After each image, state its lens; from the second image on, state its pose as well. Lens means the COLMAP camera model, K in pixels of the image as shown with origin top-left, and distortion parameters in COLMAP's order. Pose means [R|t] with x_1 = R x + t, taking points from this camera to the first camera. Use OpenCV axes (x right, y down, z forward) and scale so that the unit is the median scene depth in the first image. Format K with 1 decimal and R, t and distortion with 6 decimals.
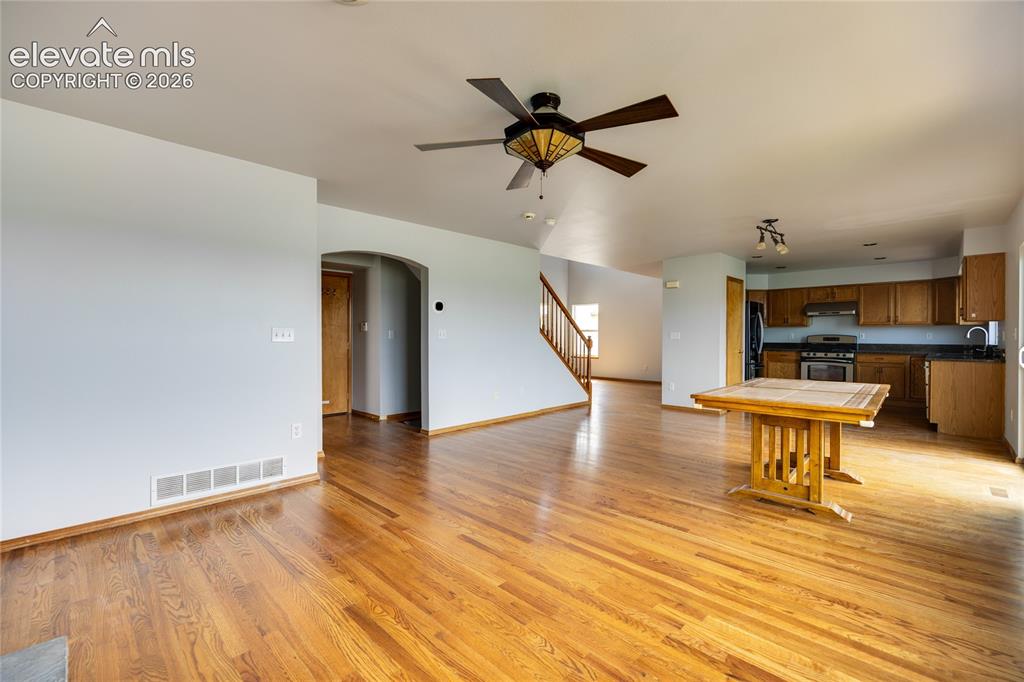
lens RADIAL K [[437.3, 0, 501.3], [0, 437.3, 341.1], [0, 0, 1]] dist [-0.015668, 0.001636]
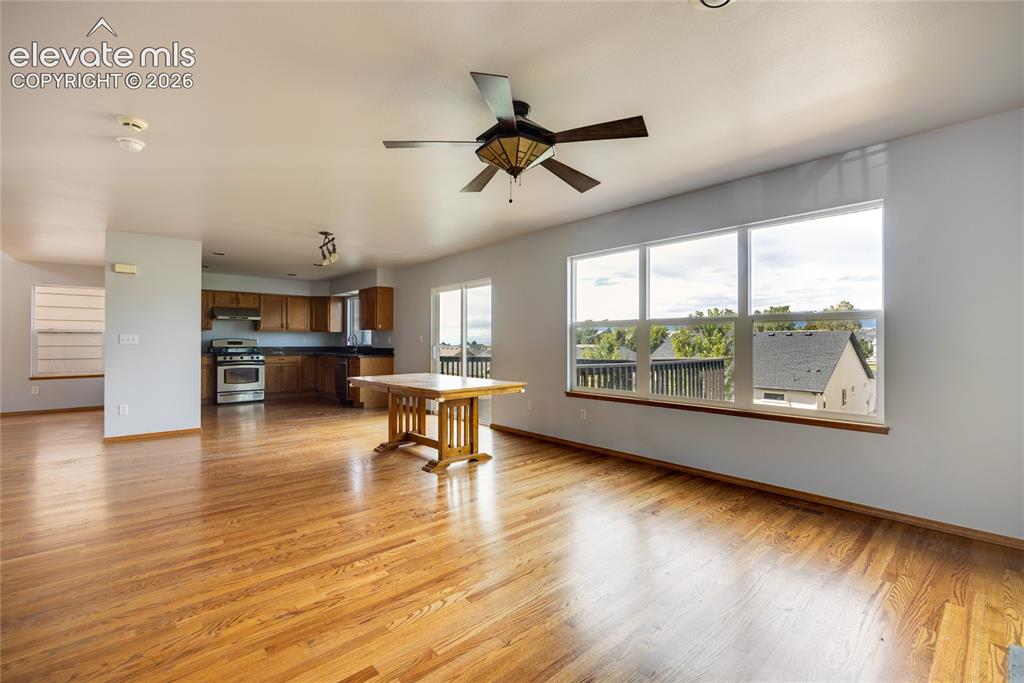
lens RADIAL K [[437.3, 0, 529.4], [0, 437.3, 345.3], [0, 0, 1]] dist [-0.015668, 0.001636]
pose [[0.034447, -0.009228, 0.999364, -0.269457], [0.008429, 0.999924, 0.008942, -0.002279], [-0.999371, 0.008115, 0.034522, 0.273493]]
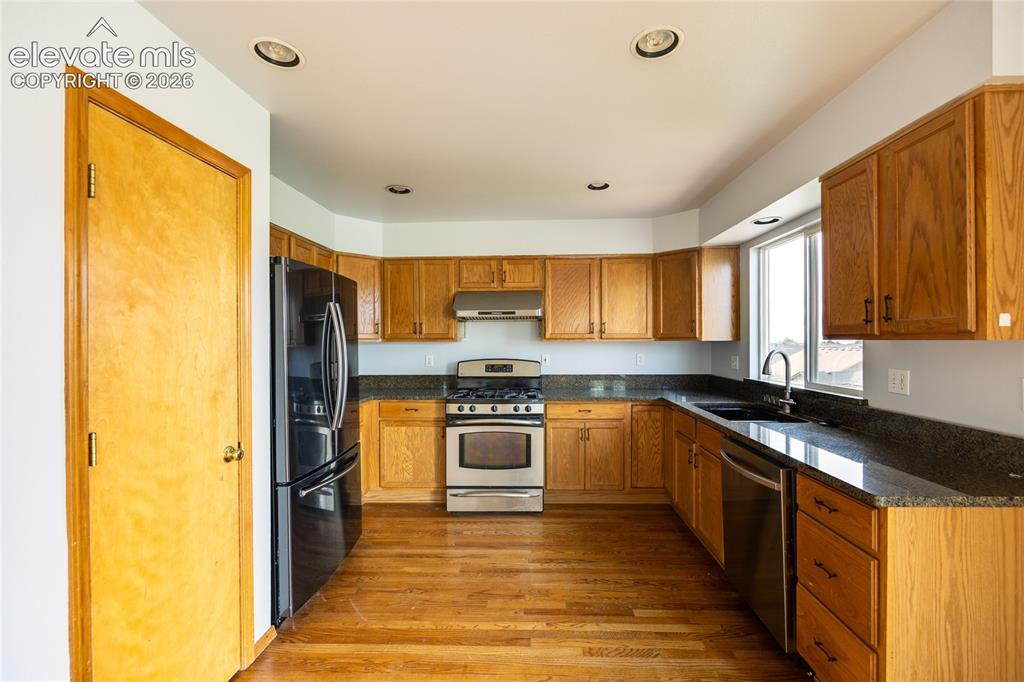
lens RADIAL K [[437.3, 0, 517.0], [0, 437.3, 341.3], [0, 0, 1]] dist [-0.015668, 0.001636]
pose [[0.733472, -0.005895, 0.679694, 0.470060], [0.013398, 0.999893, -0.005786, -0.032590], [-0.679587, 0.013351, 0.733473, 0.664838]]
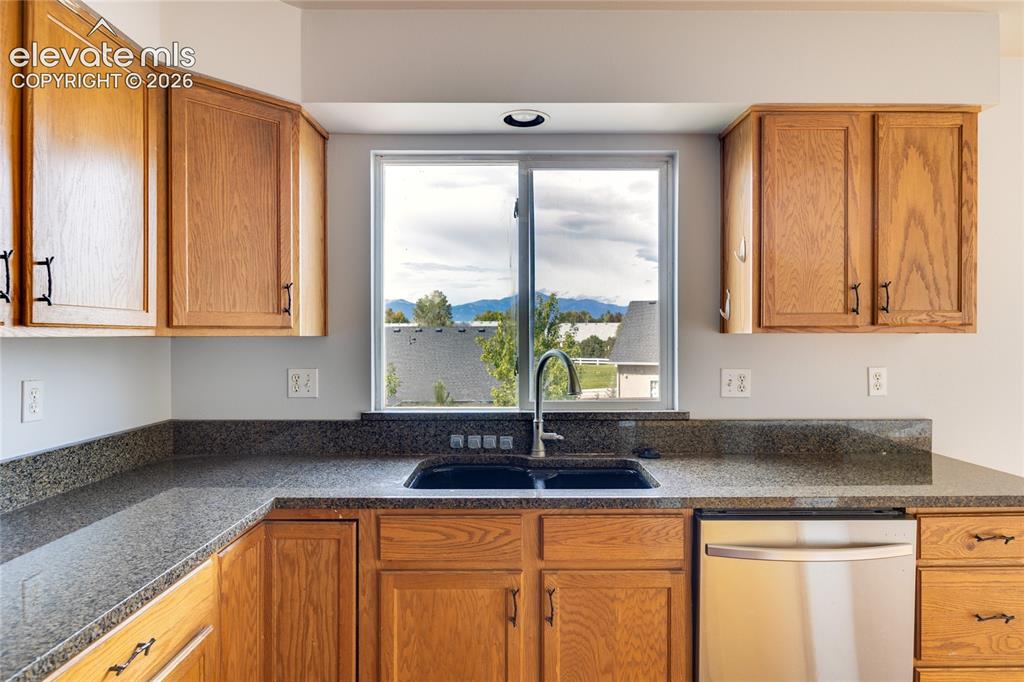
lens RADIAL K [[604.5, 0, 518.2], [0, 604.5, 337.2], [0, 0, 1]] dist [-0.002935, -0.002246]
pose [[-0.715491, -0.002268, 0.698619, 0.676225], [0.009203, 0.999877, 0.012671, -0.034970], [-0.698562, 0.015496, -0.715382, 0.991677]]
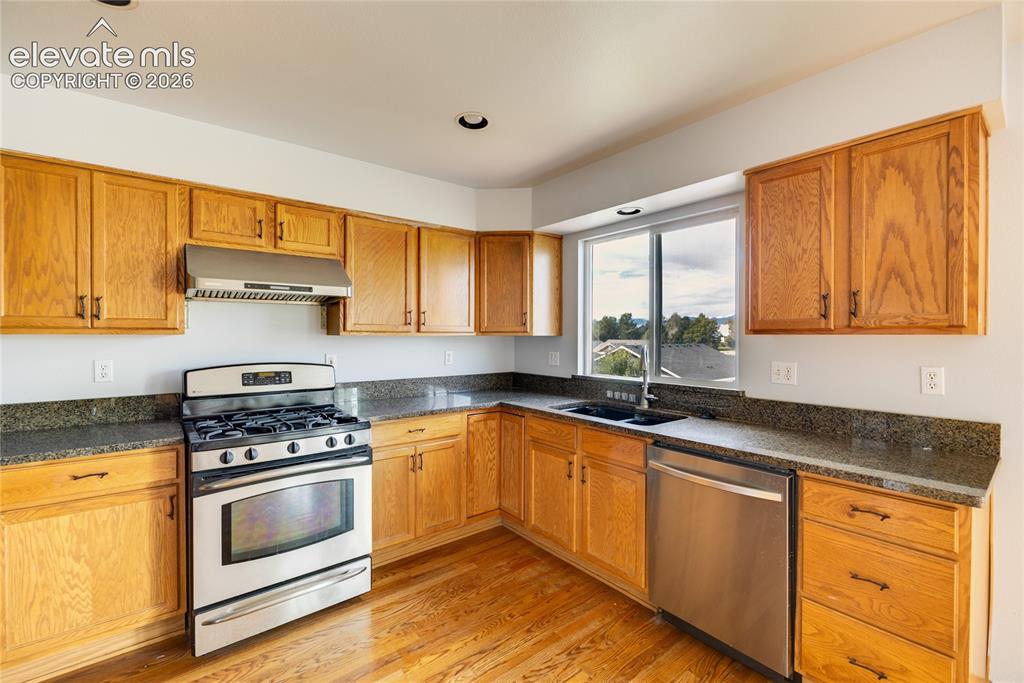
lens RADIAL K [[437.3, 0, 511.7], [0, 437.3, 339.1], [0, 0, 1]] dist [-0.015668, 0.001636]
pose [[0.110639, -0.008386, 0.993825, 0.509213], [0.010418, 0.999919, 0.007278, -0.033063], [-0.993806, 0.009549, 0.110717, 0.843573]]
